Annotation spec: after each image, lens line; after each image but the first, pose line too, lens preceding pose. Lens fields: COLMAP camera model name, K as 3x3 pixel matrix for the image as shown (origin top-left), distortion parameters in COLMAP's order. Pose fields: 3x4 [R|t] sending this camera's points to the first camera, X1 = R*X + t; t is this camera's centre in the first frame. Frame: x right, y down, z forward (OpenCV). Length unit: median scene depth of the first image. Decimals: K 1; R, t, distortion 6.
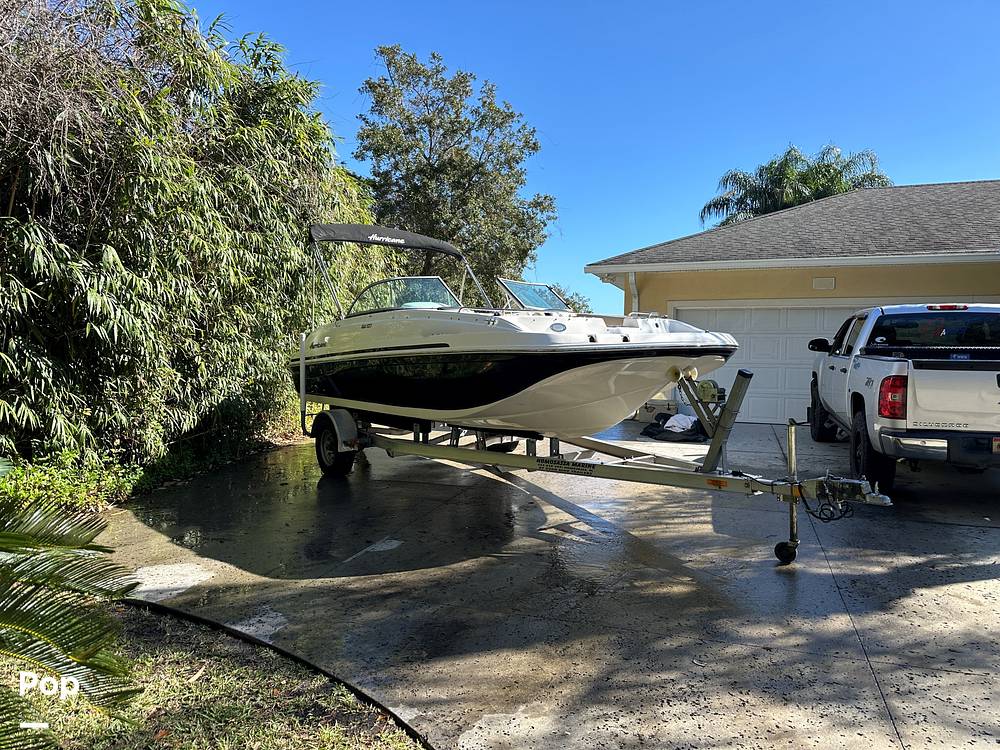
lens RADIAL K [[714.1, 0, 504.2], [0, 714.1, 378.8], [0, 0, 1]] dist [0.035808, -0.051021]
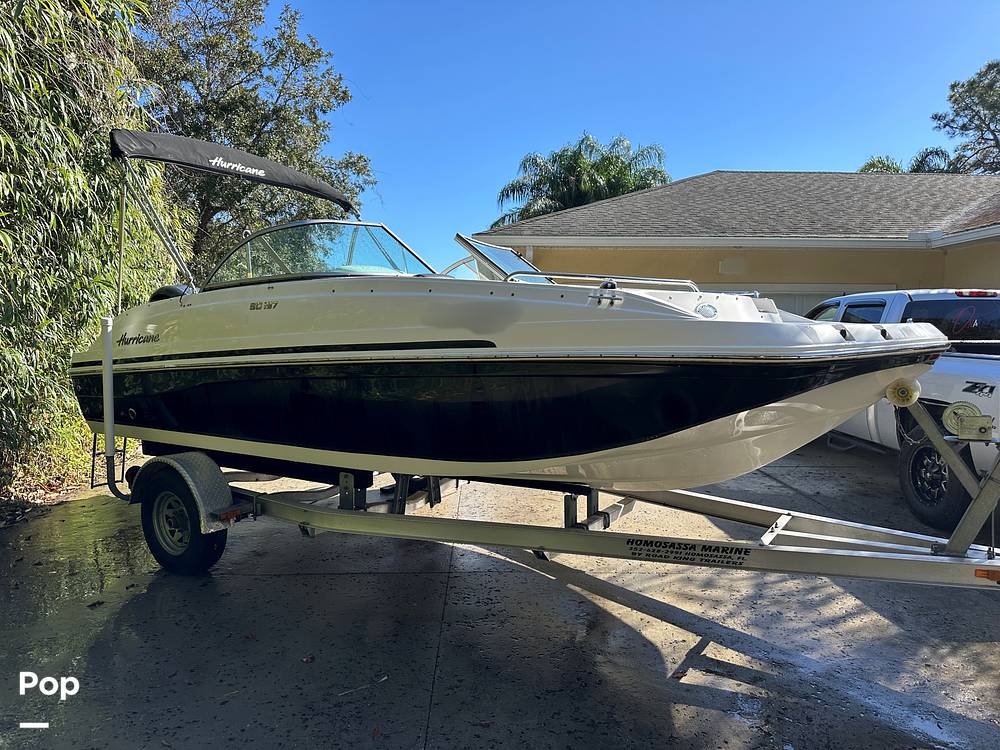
lens RADIAL K [[714.1, 0, 505.2], [0, 714.1, 374.6], [0, 0, 1]] dist [0.035808, -0.051021]
pose [[0.939703, -0.017700, 0.341532, -0.149270], [0.013694, 0.999806, 0.014138, -0.018460], [-0.341716, -0.008608, 0.939764, 0.302194]]
